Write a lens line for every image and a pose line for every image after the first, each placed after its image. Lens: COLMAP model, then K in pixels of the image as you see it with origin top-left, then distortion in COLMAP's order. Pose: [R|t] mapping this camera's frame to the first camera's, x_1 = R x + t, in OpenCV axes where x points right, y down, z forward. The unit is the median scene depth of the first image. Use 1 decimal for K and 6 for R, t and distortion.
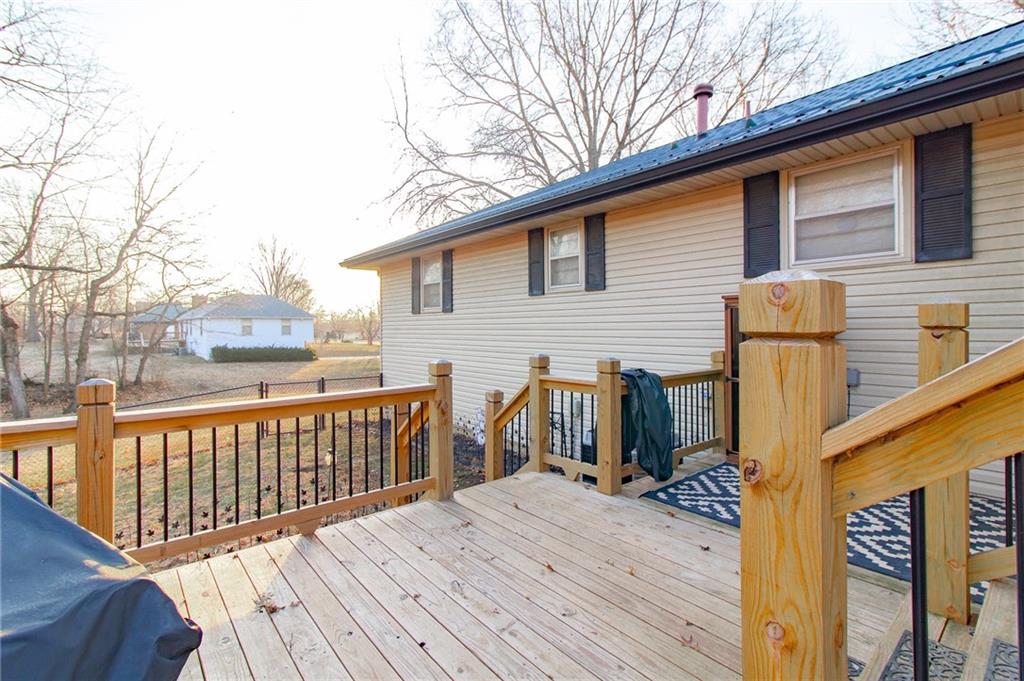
lens RADIAL K [[471.4, 0, 514.0], [0, 471.4, 327.2], [0, 0, 1]] dist [0.003500, 0.000790]
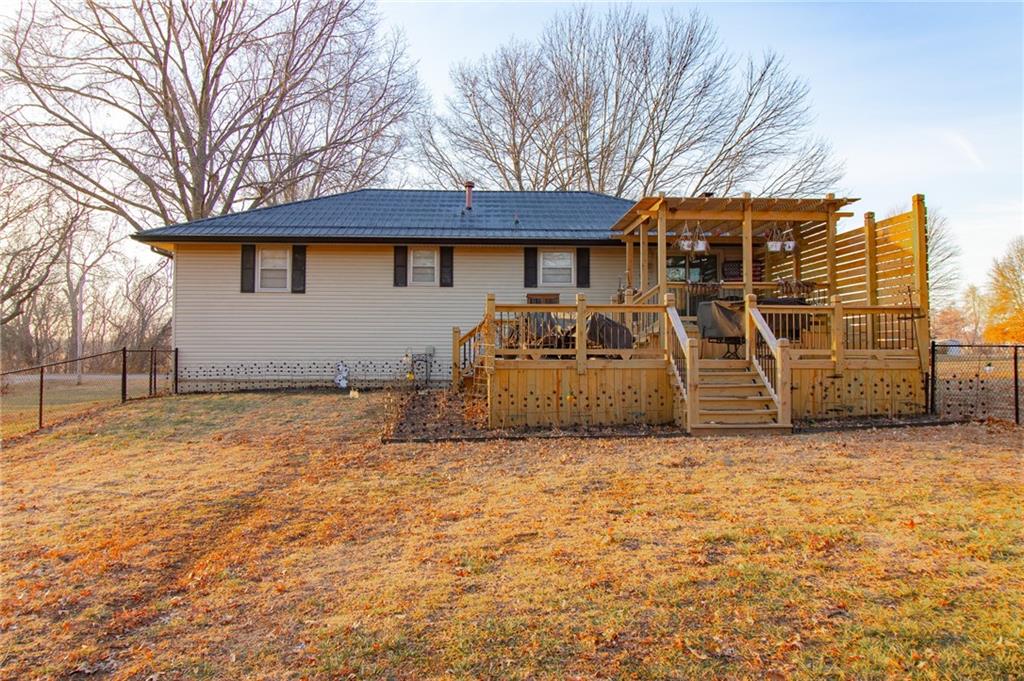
lens RADIAL K [[707.1, 0, 512.0], [0, 707.1, 340.5], [0, 0, 1]] dist [0.001570, -0.000040]
pose [[0.613812, 0.016897, 0.789271, -3.156709], [-0.008107, 0.999853, -0.015100, 0.294840], [-0.789411, 0.002870, 0.613859, -1.567333]]
